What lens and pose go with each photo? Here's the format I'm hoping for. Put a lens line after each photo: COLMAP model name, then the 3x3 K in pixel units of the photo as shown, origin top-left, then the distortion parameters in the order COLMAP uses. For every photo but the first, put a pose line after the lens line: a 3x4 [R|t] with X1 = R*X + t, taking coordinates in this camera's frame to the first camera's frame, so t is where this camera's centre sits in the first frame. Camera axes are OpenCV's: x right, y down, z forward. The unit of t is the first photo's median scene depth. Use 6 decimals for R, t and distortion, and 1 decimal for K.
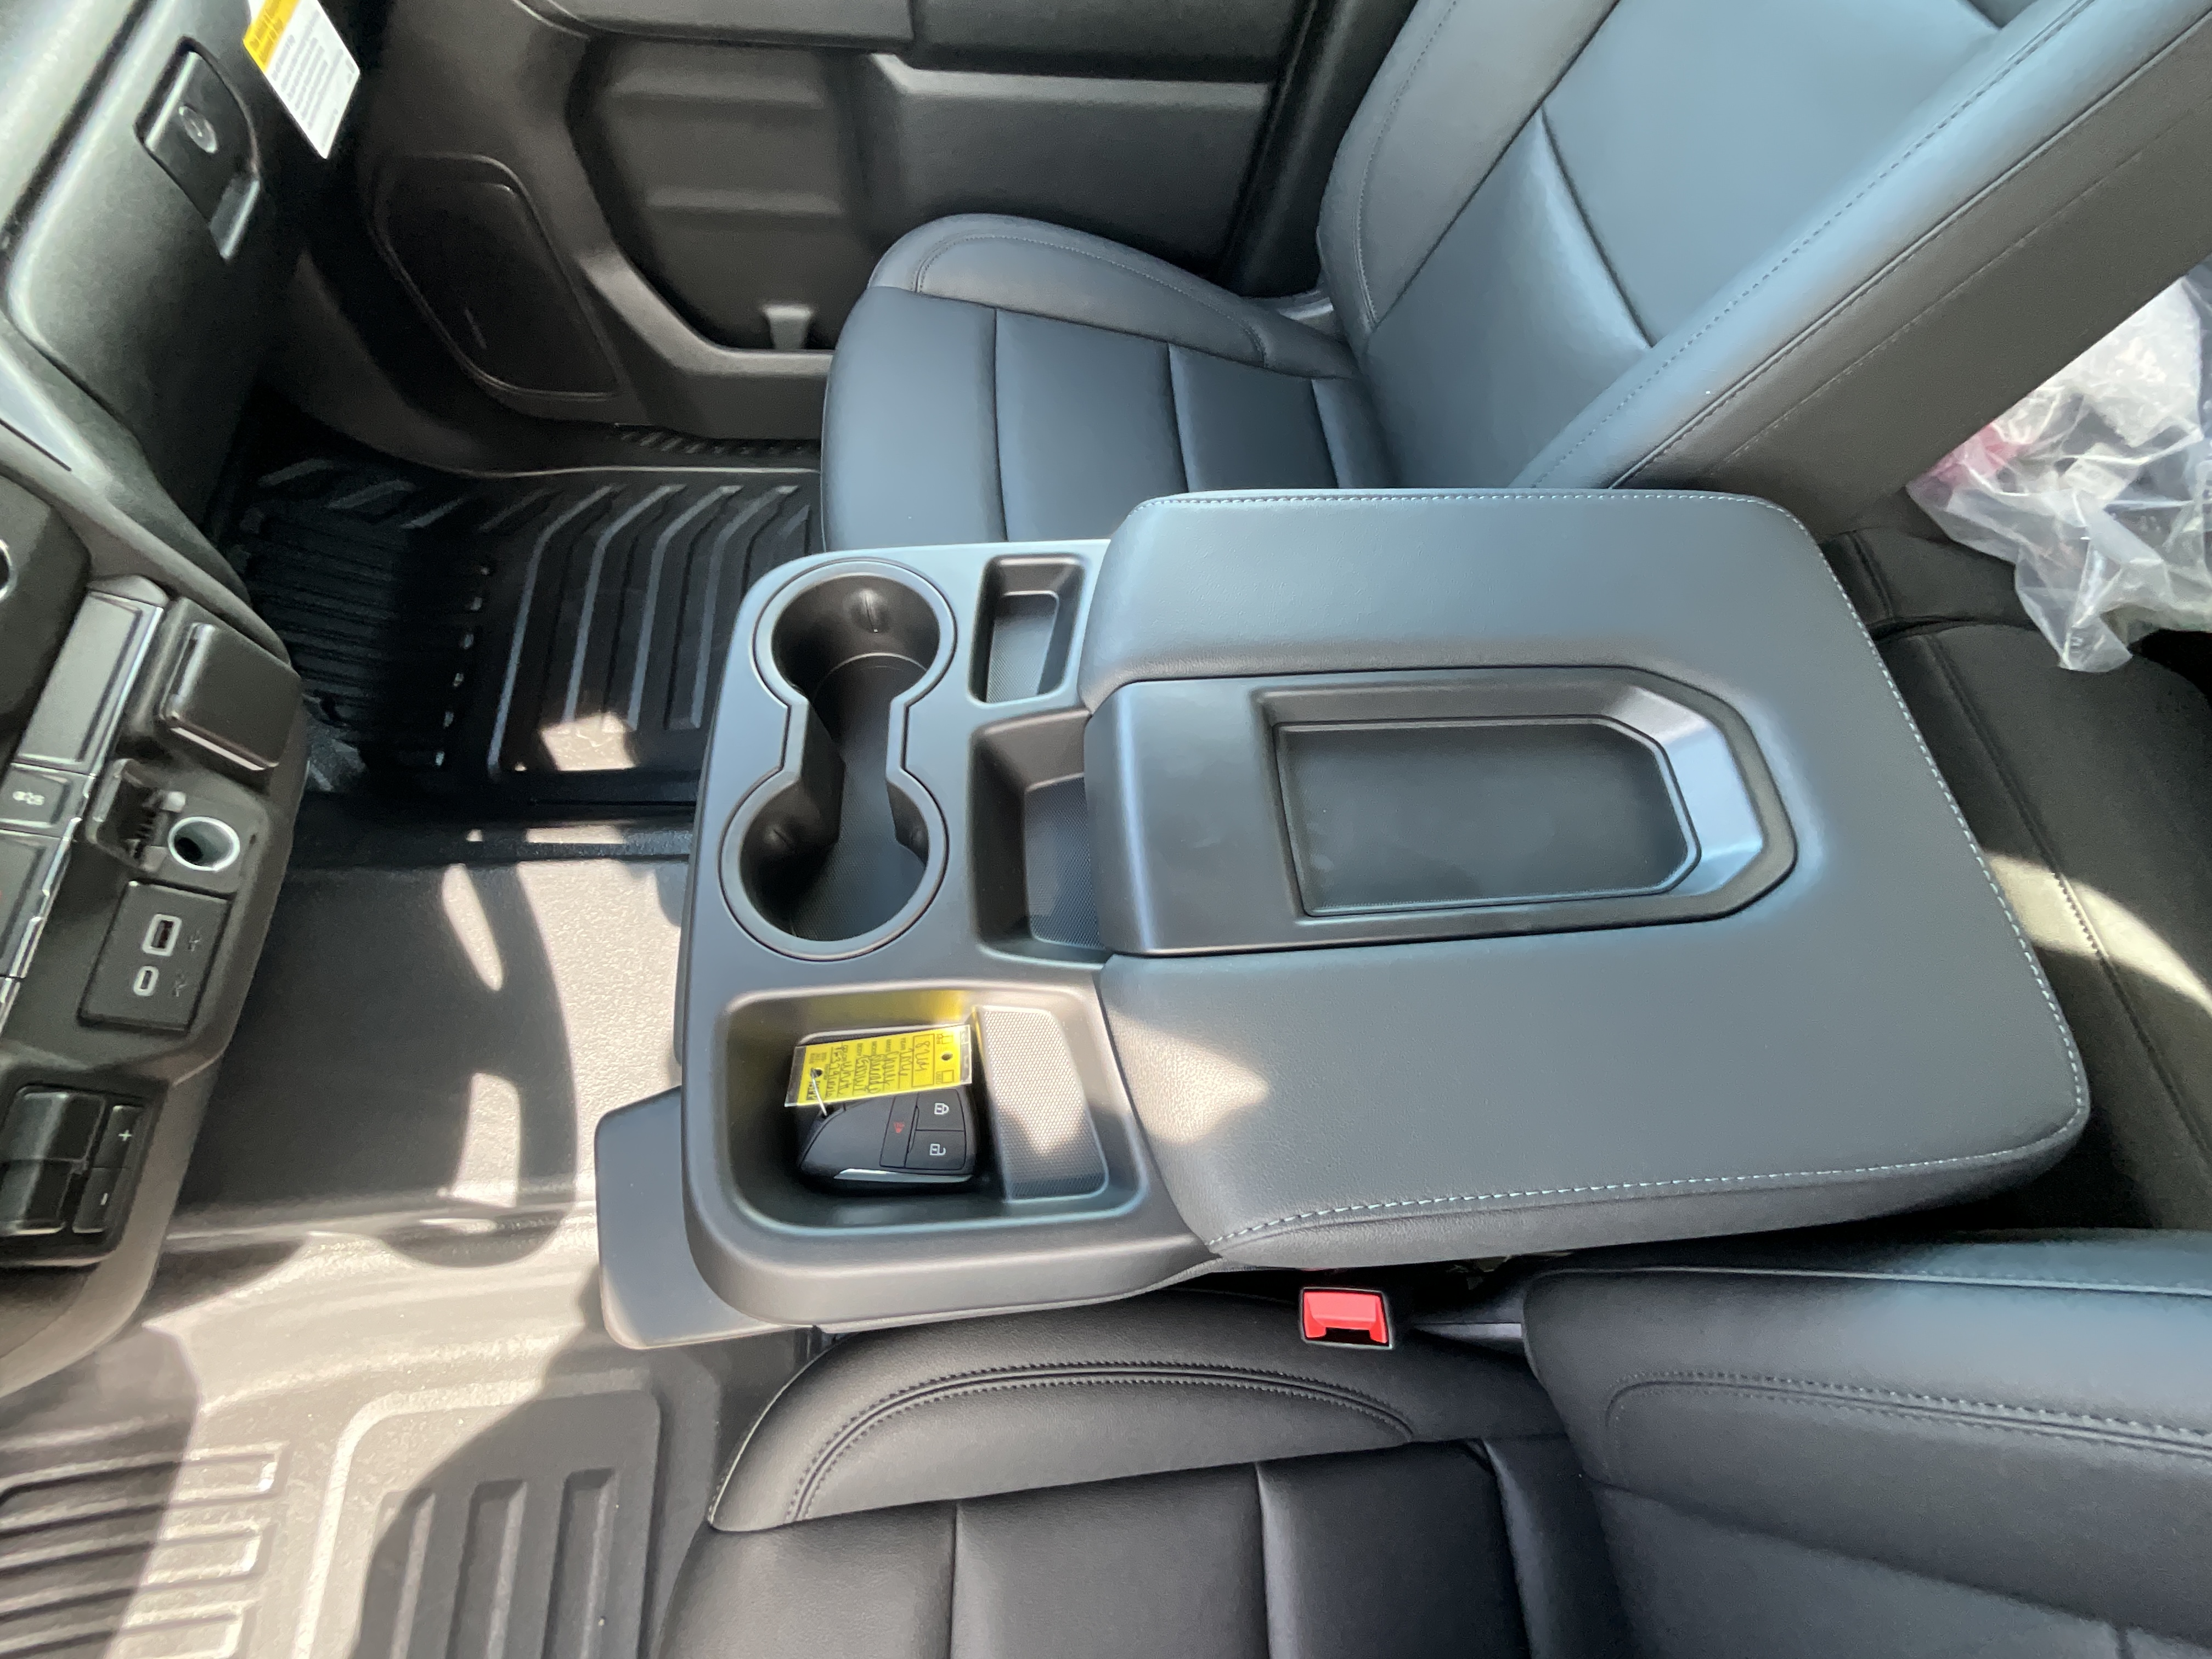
lens RADIAL K [[888.9, 0, 1112.9], [0, 888.9, 835.6], [0, 0, 1]] dist [0.002389, -0.001095]
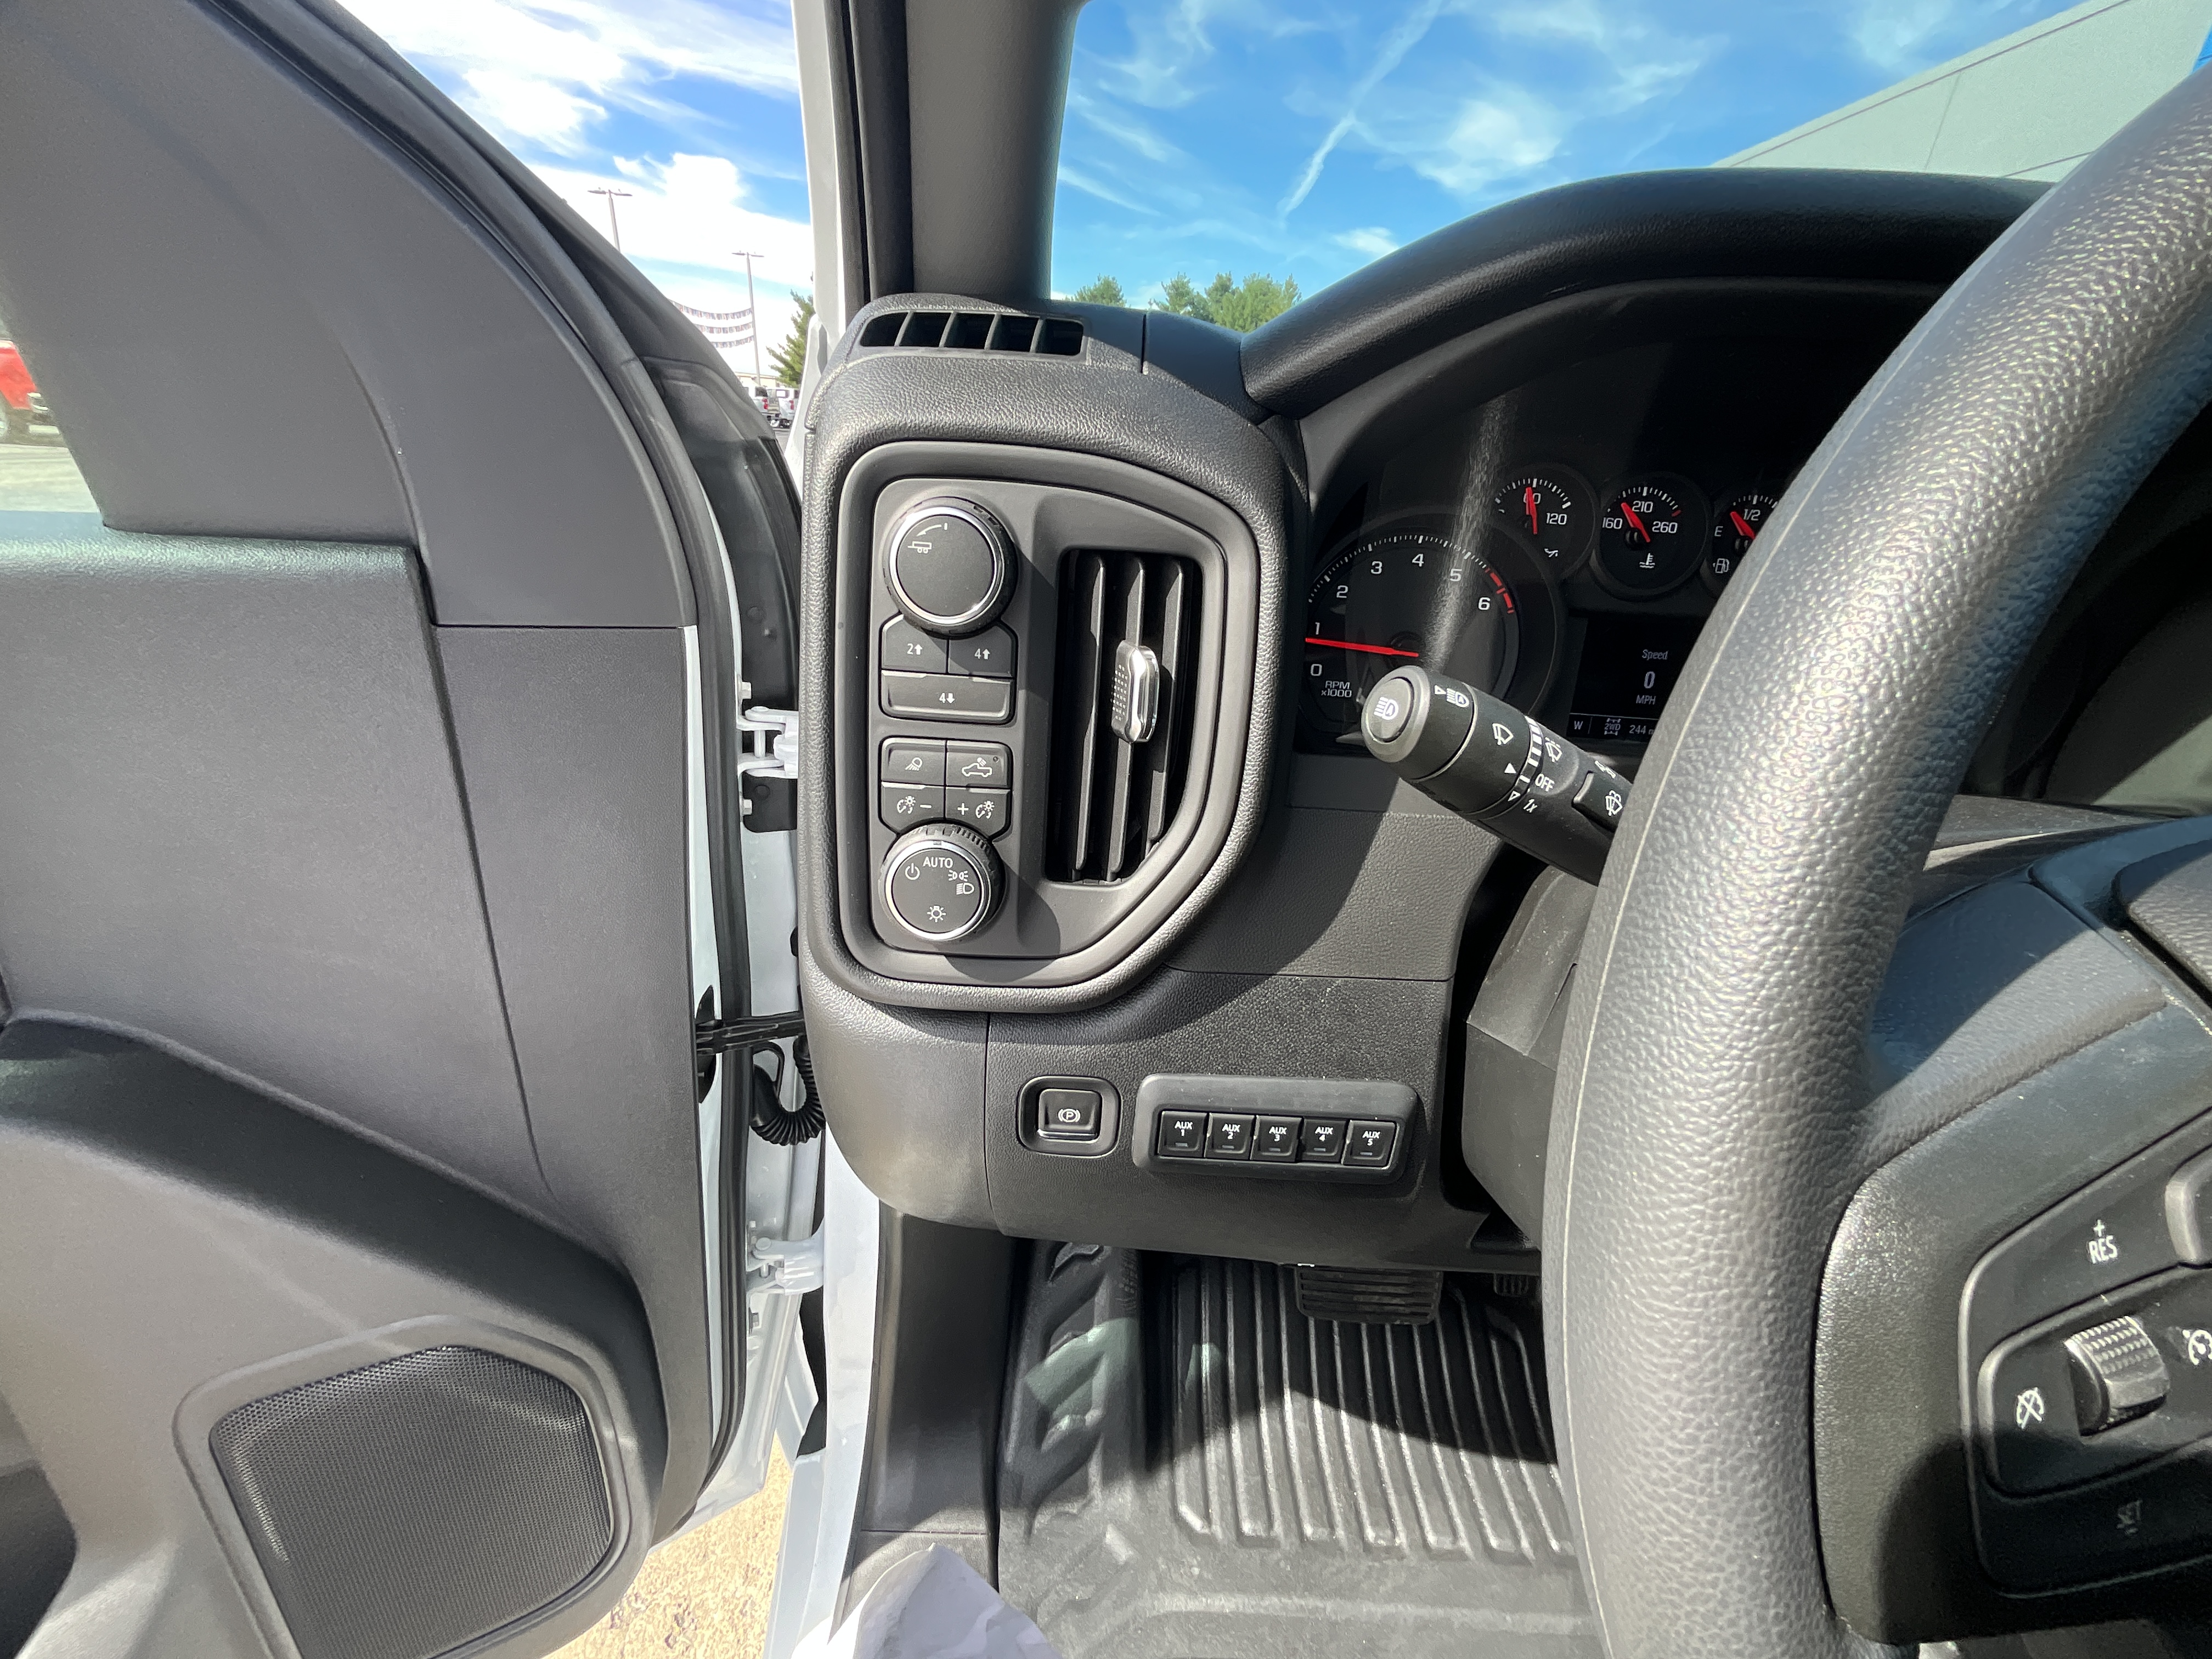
lens RADIAL K [[888.9, 0, 1106.7], [0, 888.9, 830.1], [0, 0, 1]] dist [0.002389, -0.001095]
pose [[-0.077252, 0.316015, -0.945604, -0.184287], [-0.942579, 0.285946, 0.172566, 0.811239], [0.324925, 0.904638, 0.275779, -0.229195]]
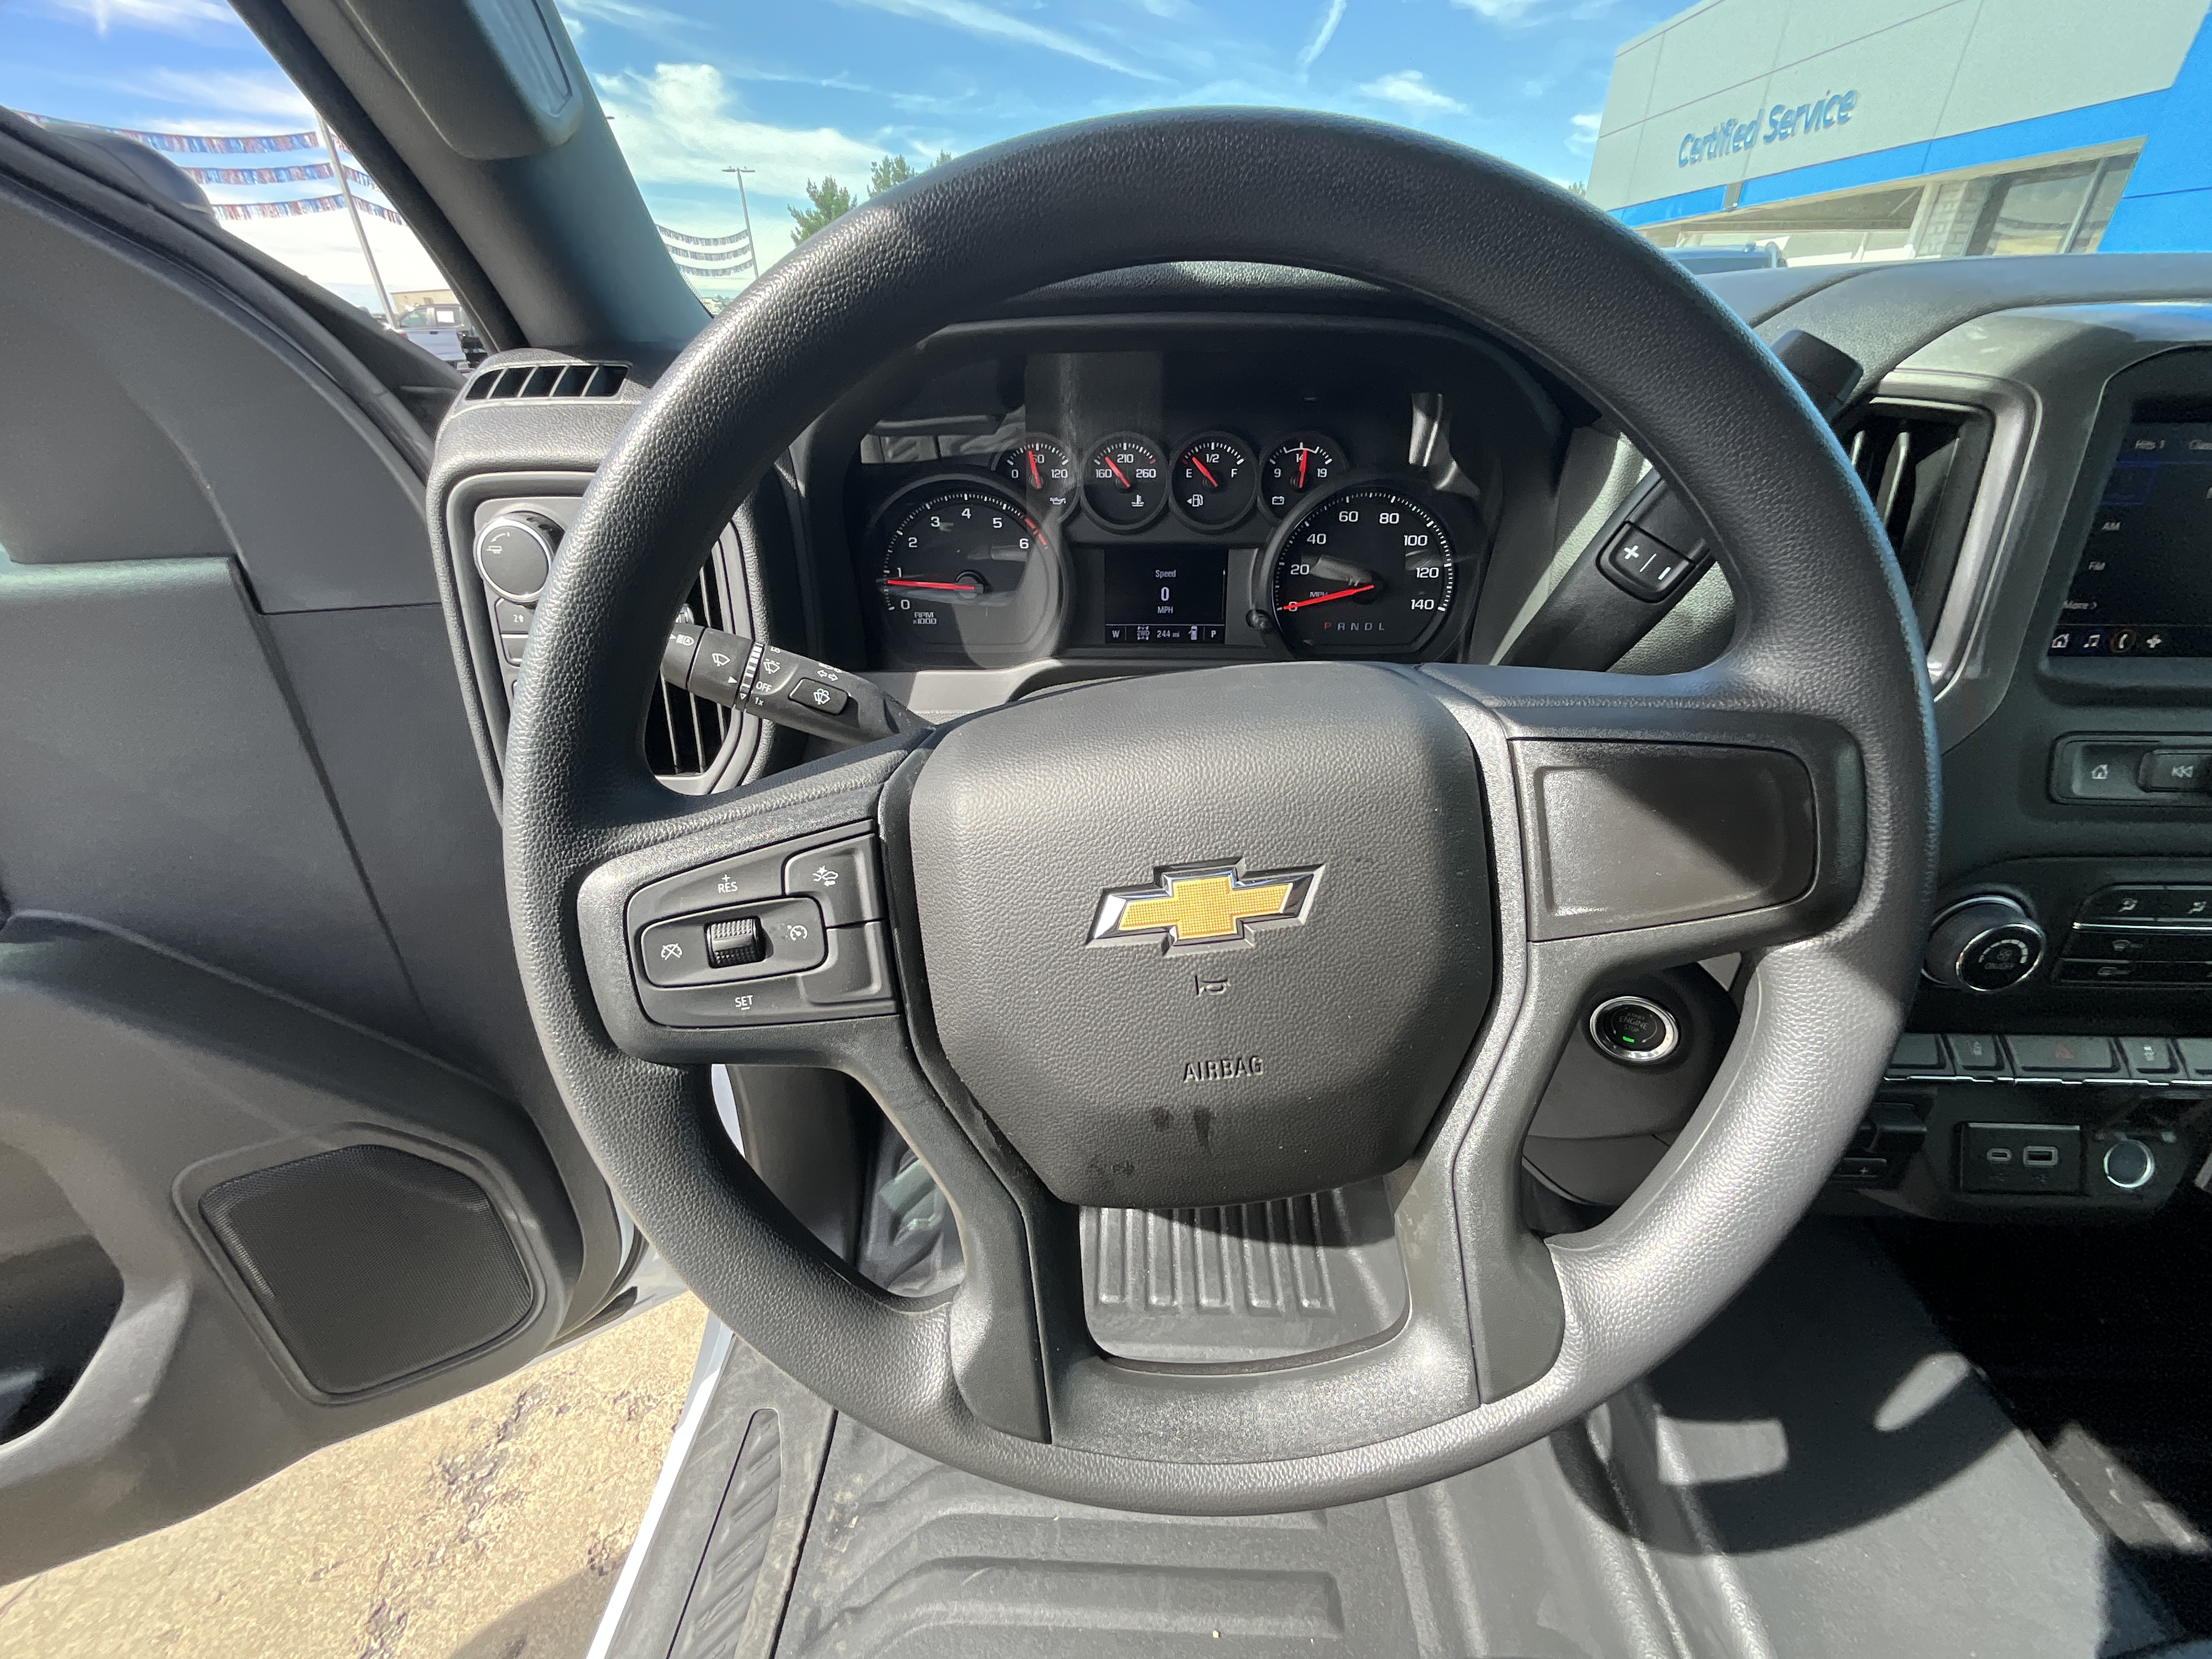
lens RADIAL K [[888.9, 0, 1104.3], [0, 888.9, 835.3], [0, 0, 1]] dist [0.002389, -0.001095]
pose [[-0.106205, 0.408546, -0.906538, -0.025632], [-0.913633, 0.319709, 0.251118, 0.457219], [0.392421, 0.854913, 0.339306, -0.137927]]
